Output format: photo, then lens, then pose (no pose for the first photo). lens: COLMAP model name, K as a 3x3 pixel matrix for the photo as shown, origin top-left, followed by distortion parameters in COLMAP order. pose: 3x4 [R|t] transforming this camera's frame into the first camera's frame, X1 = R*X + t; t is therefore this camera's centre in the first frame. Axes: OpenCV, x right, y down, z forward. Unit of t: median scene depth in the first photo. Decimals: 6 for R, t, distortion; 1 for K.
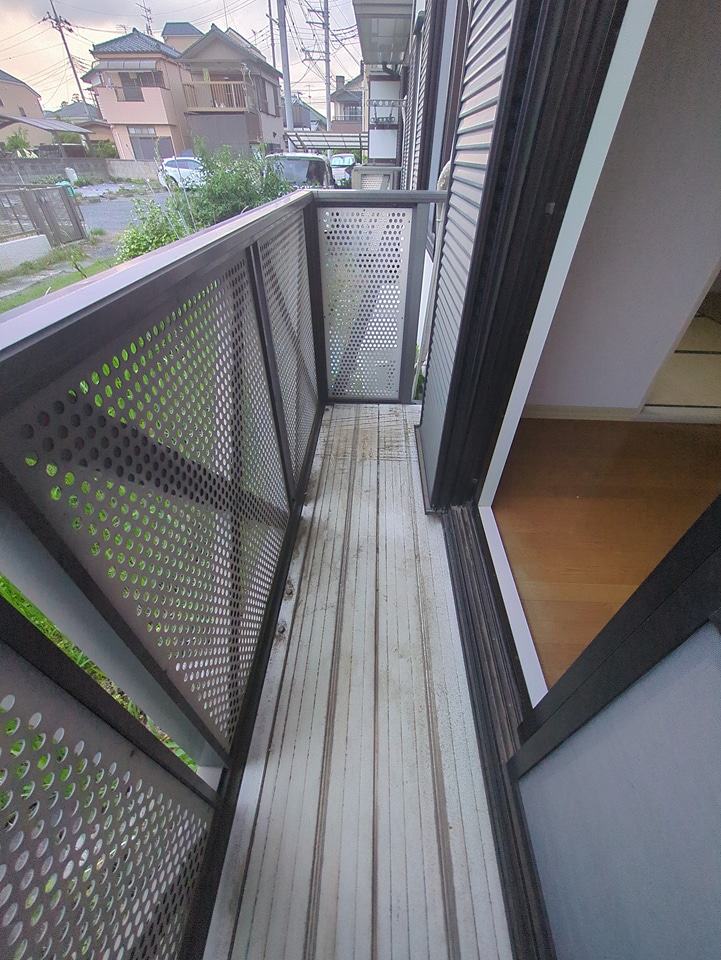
lens RADIAL K [[379.2, 0, 360.5], [0, 379.2, 480.0], [0, 0, 1]] dist [0.000810, -0.000243]
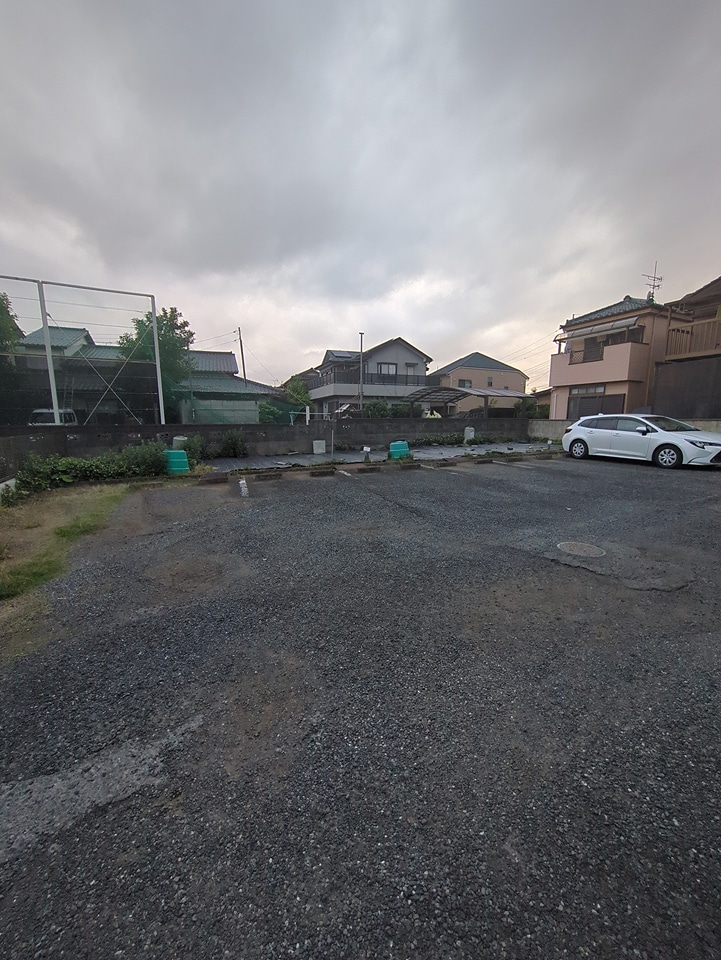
lens RADIAL K [[379.2, 0, 360.5], [0, 379.2, 480.0], [0, 0, 1]] dist [0.000810, -0.000243]
pose [[0.509373, 0.129625, -0.850727, -0.142618], [-0.555942, 0.804168, -0.210340, -0.382121], [0.656862, 0.580097, 0.481685, 0.462788]]
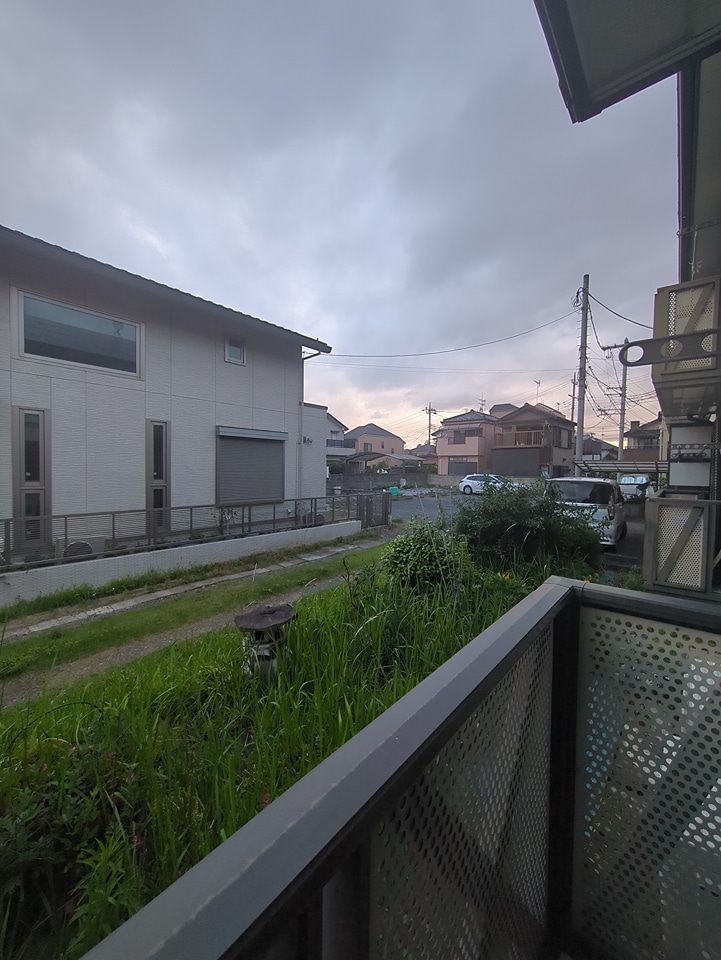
lens RADIAL K [[379.2, 0, 360.5], [0, 379.2, 480.0], [0, 0, 1]] dist [0.000810, -0.000243]
pose [[0.789296, 0.025274, -0.613493, -0.001507], [-0.406575, 0.770241, -0.491351, -0.031721], [0.460119, 0.637252, 0.618223, 0.023288]]
